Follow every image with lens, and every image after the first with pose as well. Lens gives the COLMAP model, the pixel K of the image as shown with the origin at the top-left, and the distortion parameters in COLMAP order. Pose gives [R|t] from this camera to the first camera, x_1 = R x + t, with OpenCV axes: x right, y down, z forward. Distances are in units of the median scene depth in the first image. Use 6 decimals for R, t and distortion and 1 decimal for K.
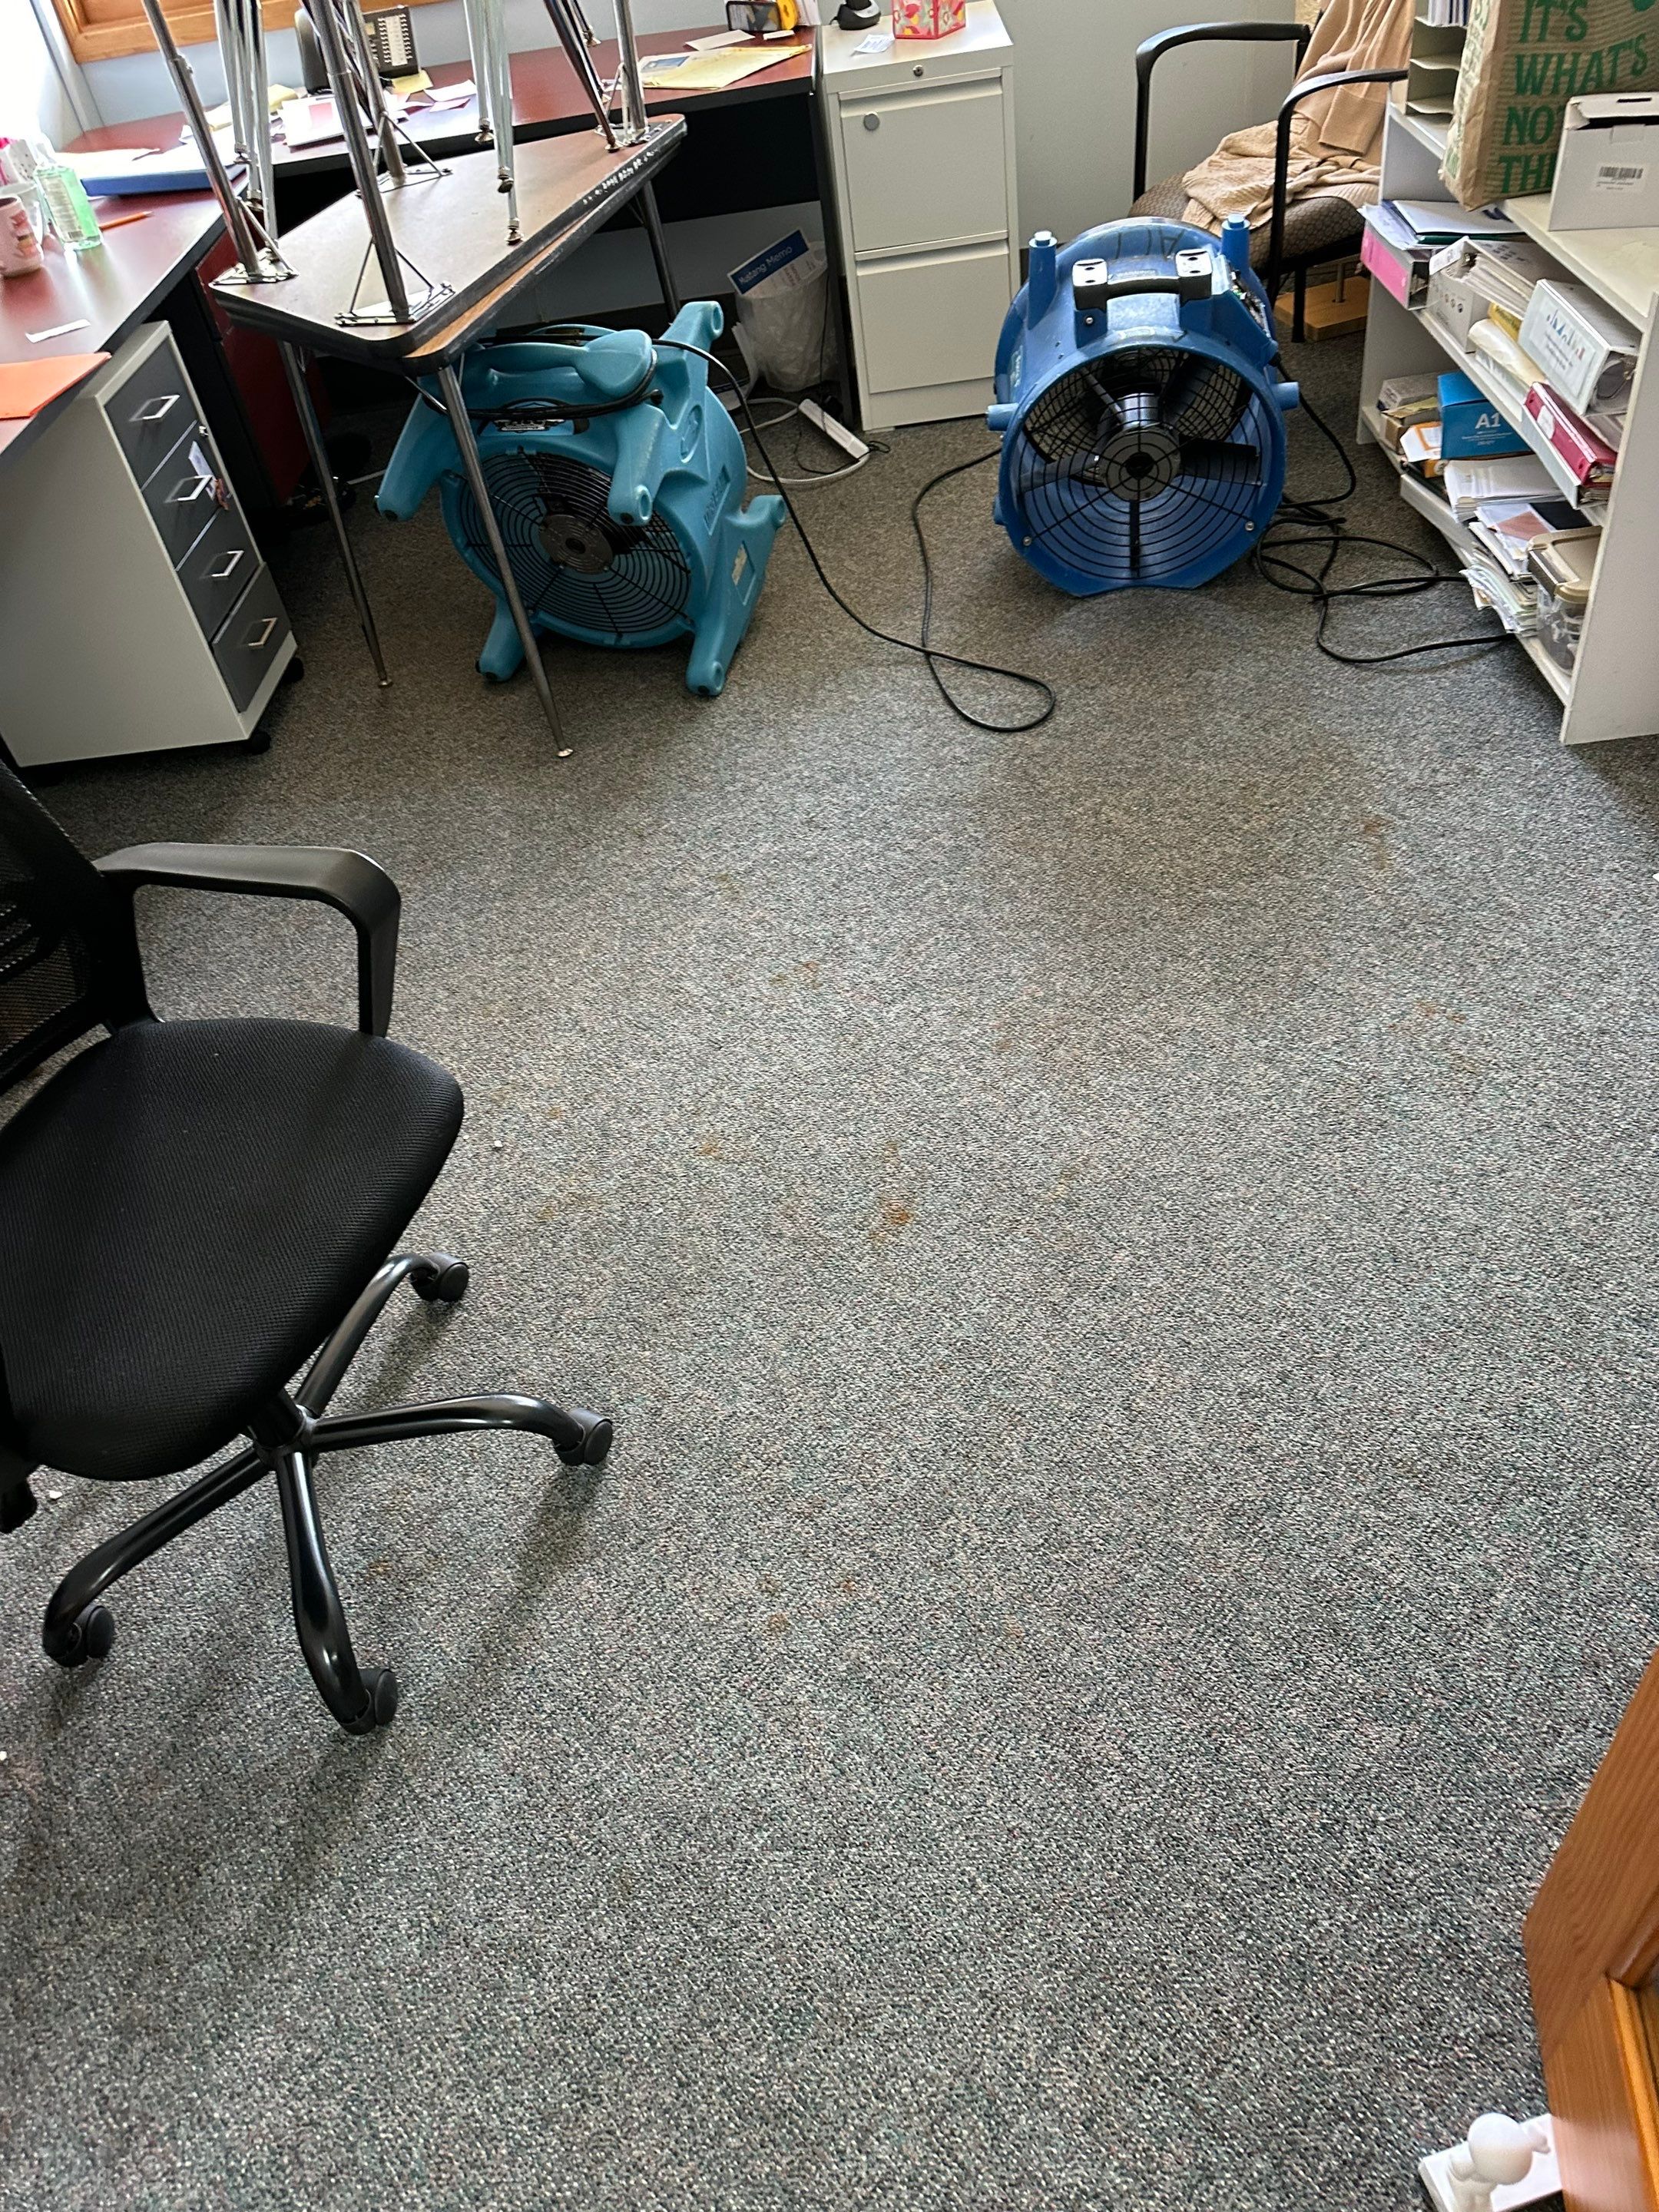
lens RADIAL K [[1548.8, 0, 833.2], [0, 1548.8, 1105.6], [0, 0, 1]] dist [0.006582, 0.001771]
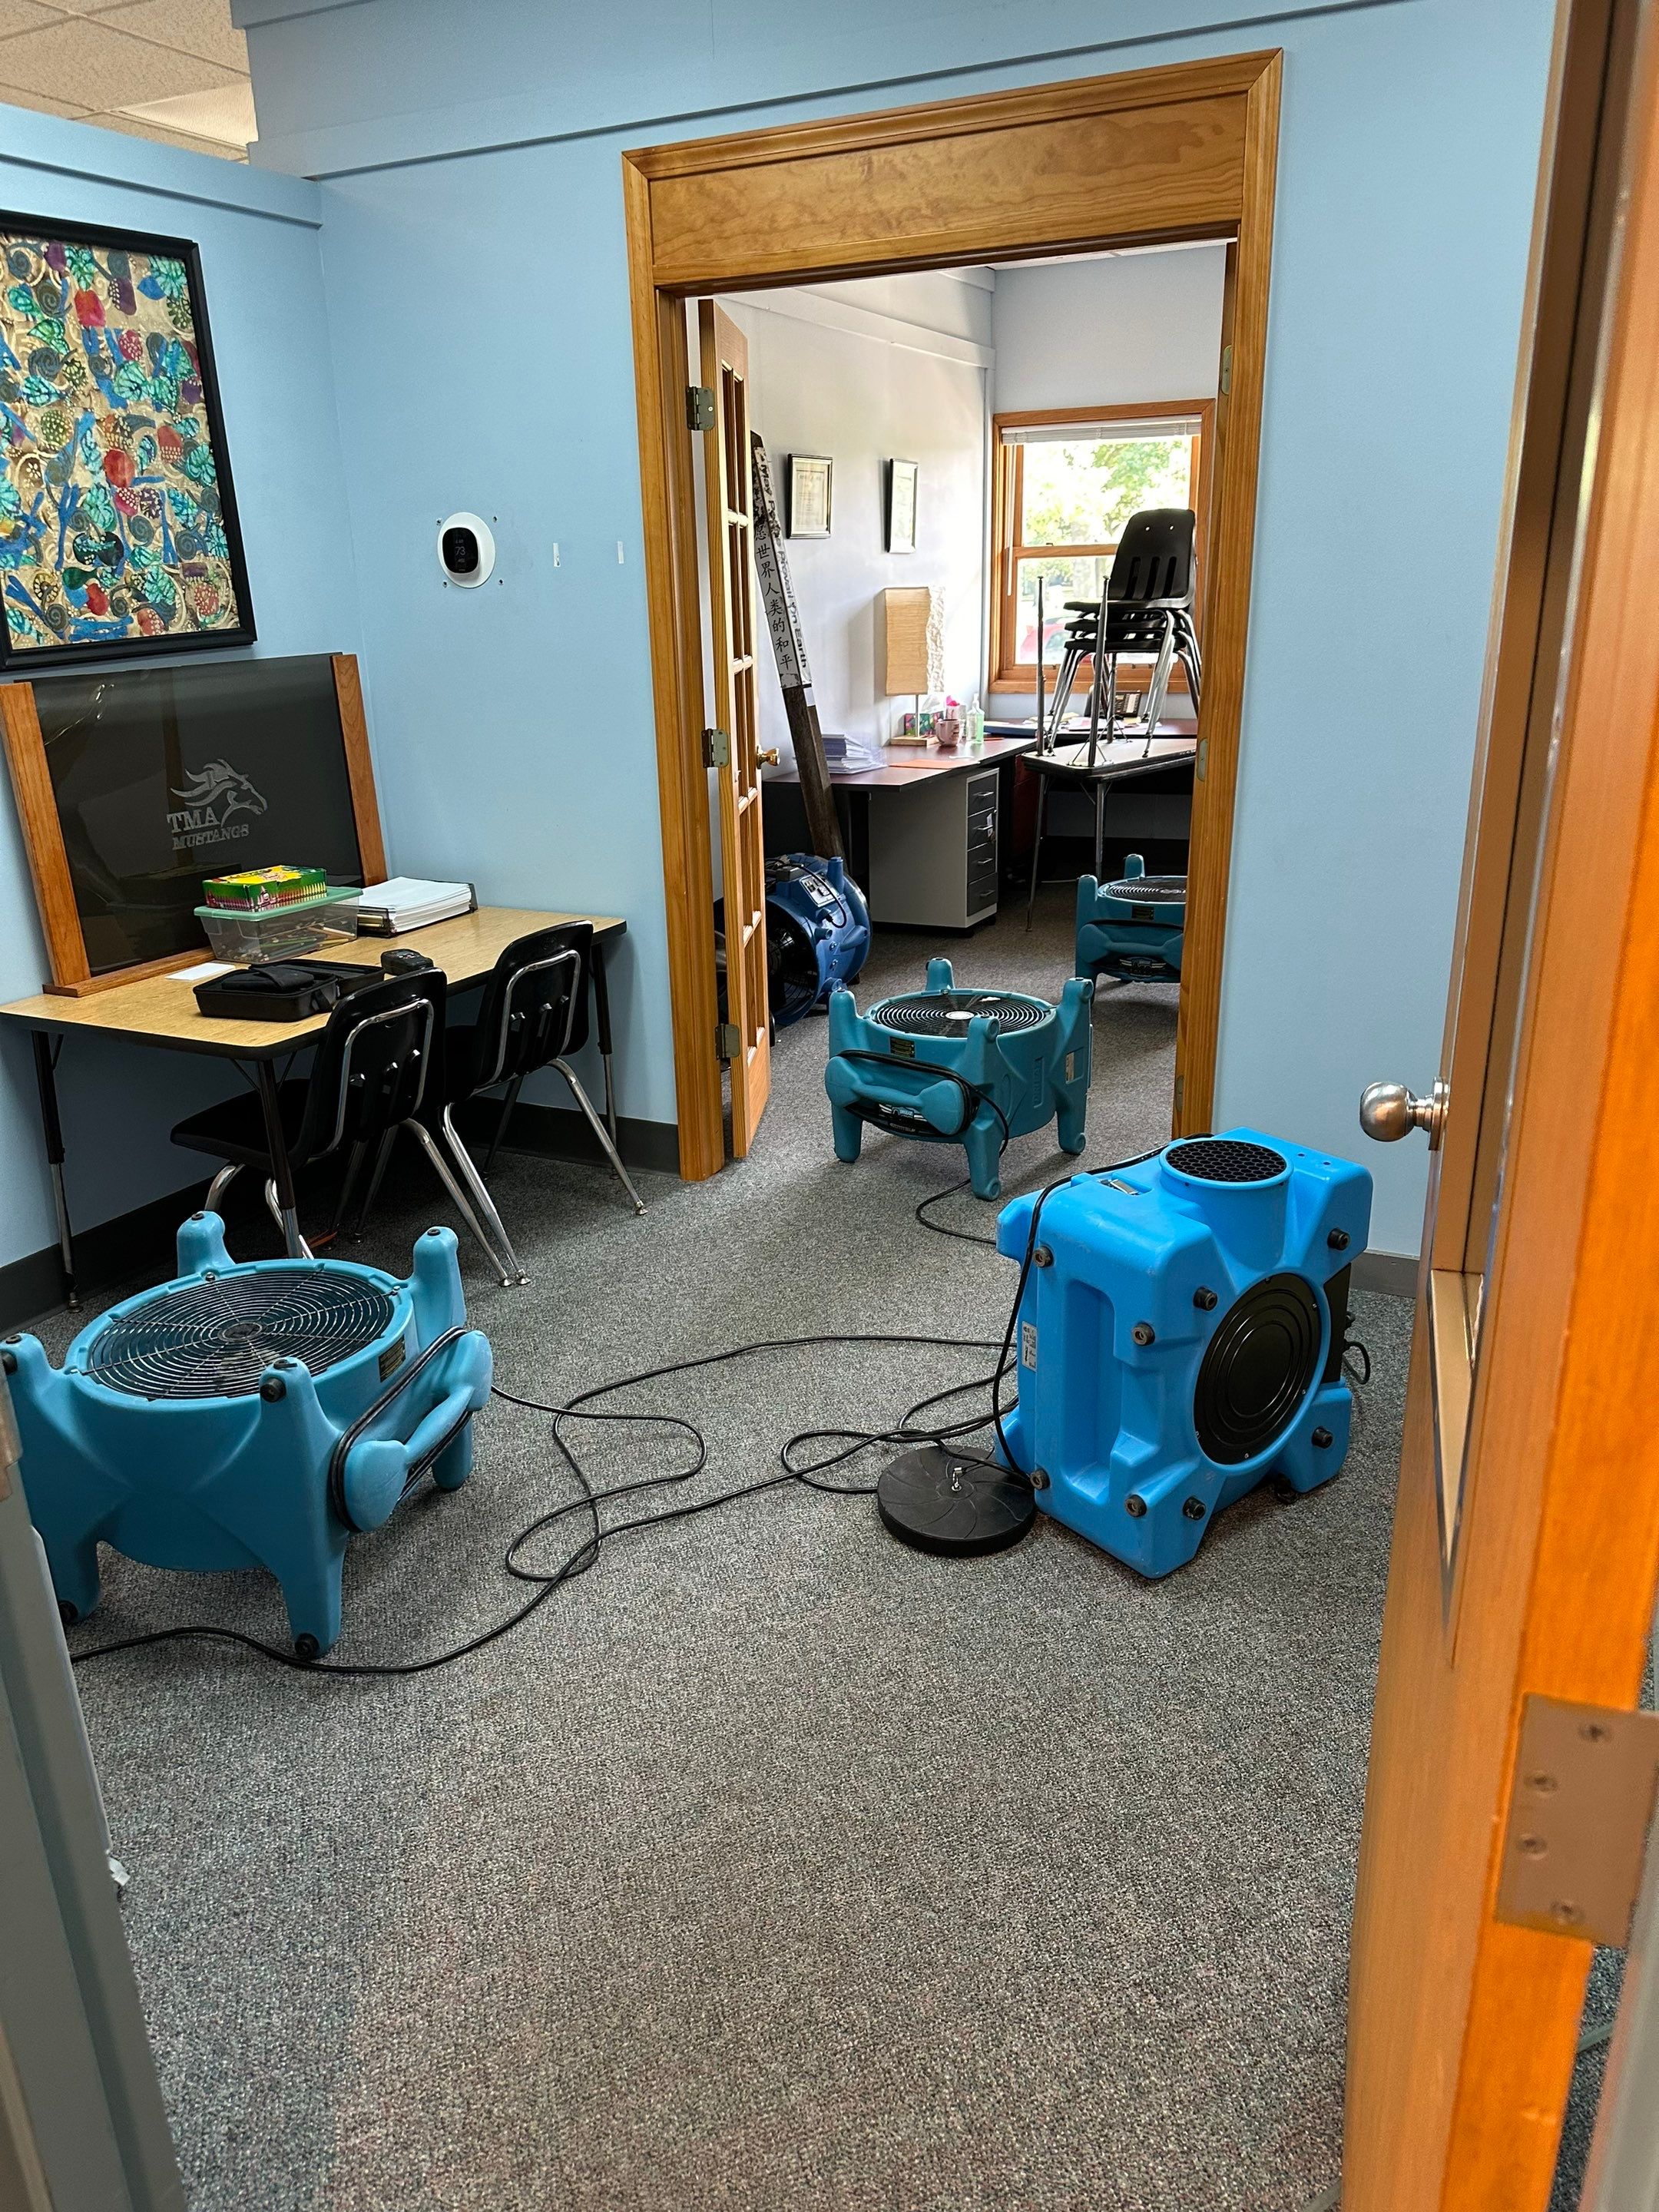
lens RADIAL K [[1548.8, 0, 827.3], [0, 1548.8, 1107.2], [0, 0, 1]] dist [0.006582, 0.001771]
pose [[0.894568, 0.245307, -0.373594, 0.336101], [-0.366275, 0.881394, -0.298307, 0.713772], [0.256107, 0.403694, 0.878317, -0.897860]]
